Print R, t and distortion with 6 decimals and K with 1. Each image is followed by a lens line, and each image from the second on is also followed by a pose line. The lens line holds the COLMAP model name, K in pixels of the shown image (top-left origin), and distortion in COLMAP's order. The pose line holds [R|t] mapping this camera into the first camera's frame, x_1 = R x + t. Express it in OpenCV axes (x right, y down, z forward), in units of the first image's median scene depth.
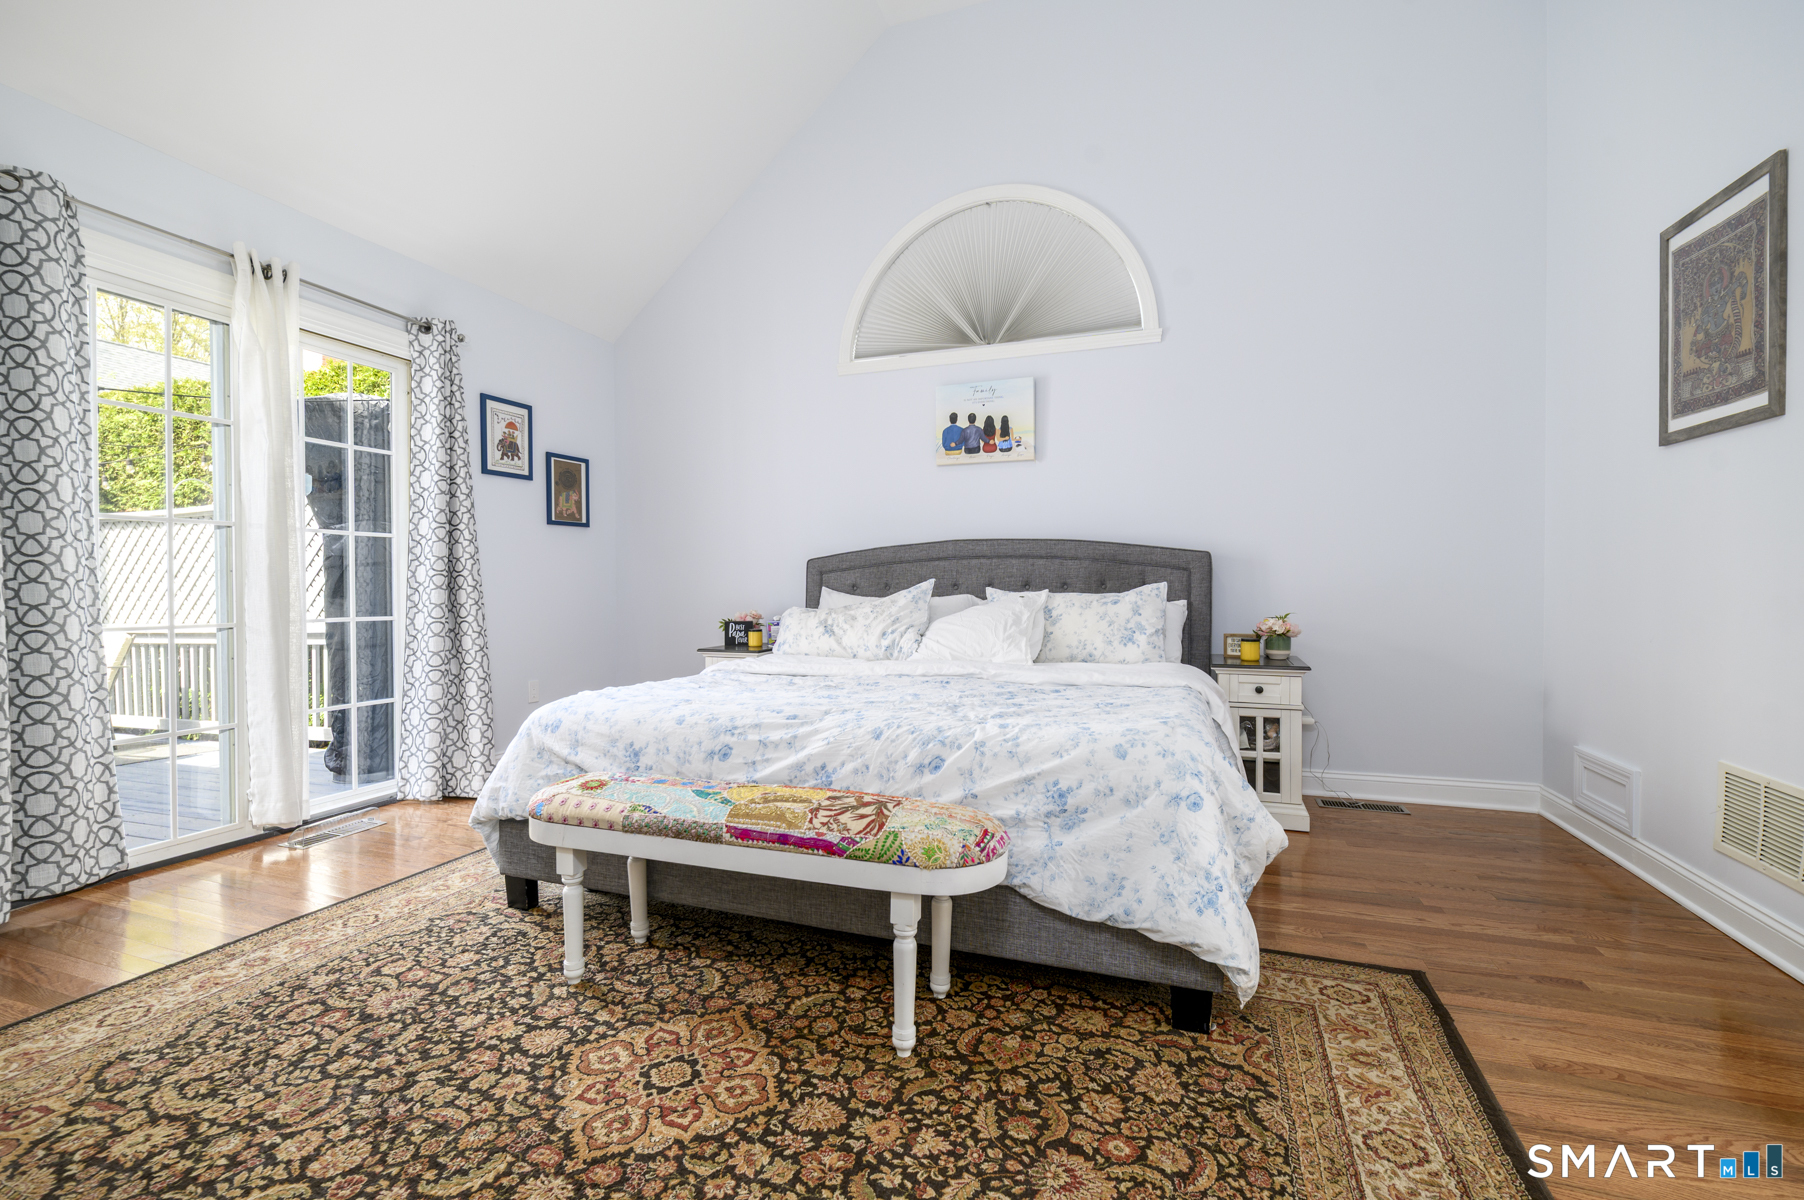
lens RADIAL K [[800.6, 0, 891.9], [0, 800.6, 596.3], [0, 0, 1]] dist [-0.000274, -0.000127]
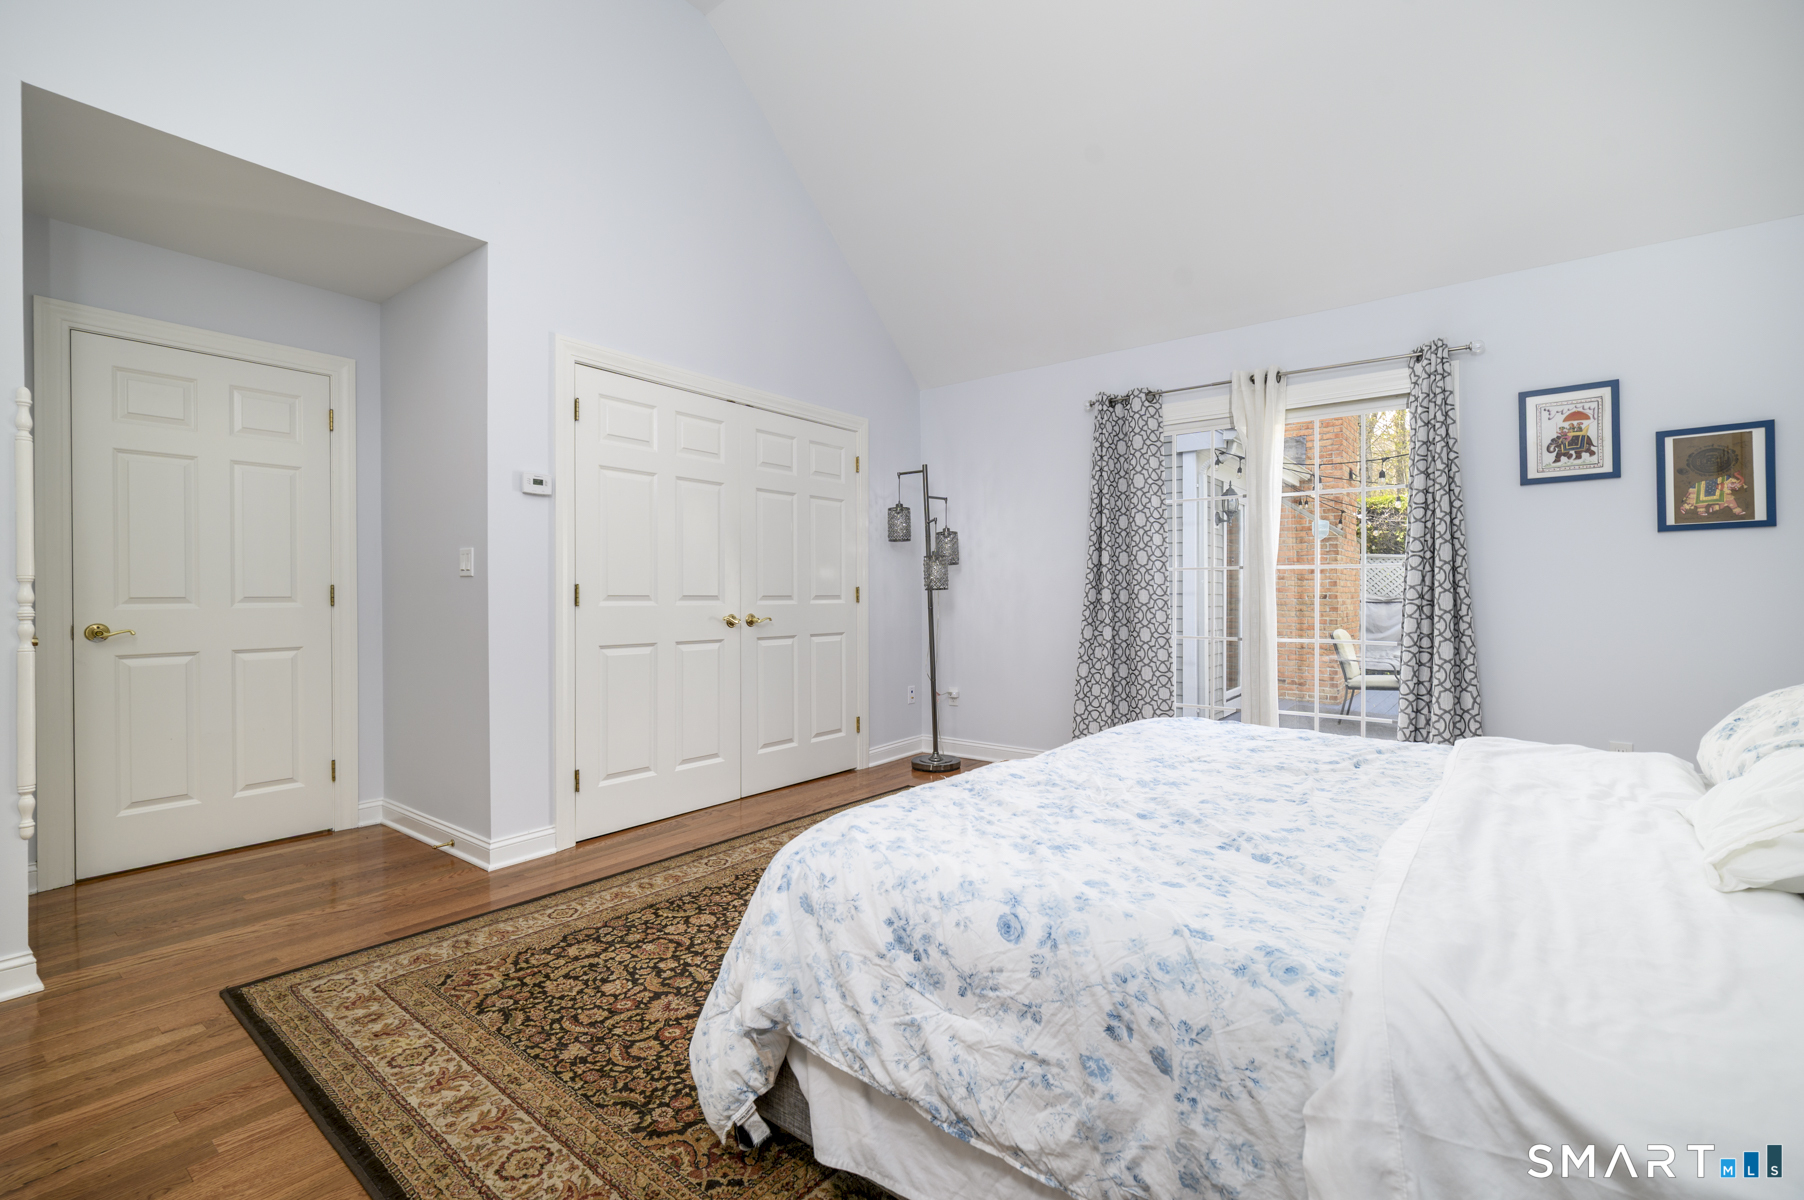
lens RADIAL K [[800.6, 0, 891.9], [0, 800.6, 596.3], [0, 0, 1]] dist [-0.000274, -0.000127]
pose [[-0.319390, 0.004722, -0.947612, 0.516509], [-0.010482, 0.999909, 0.008516, -0.033275], [0.947565, 0.012653, -0.319311, 0.624701]]
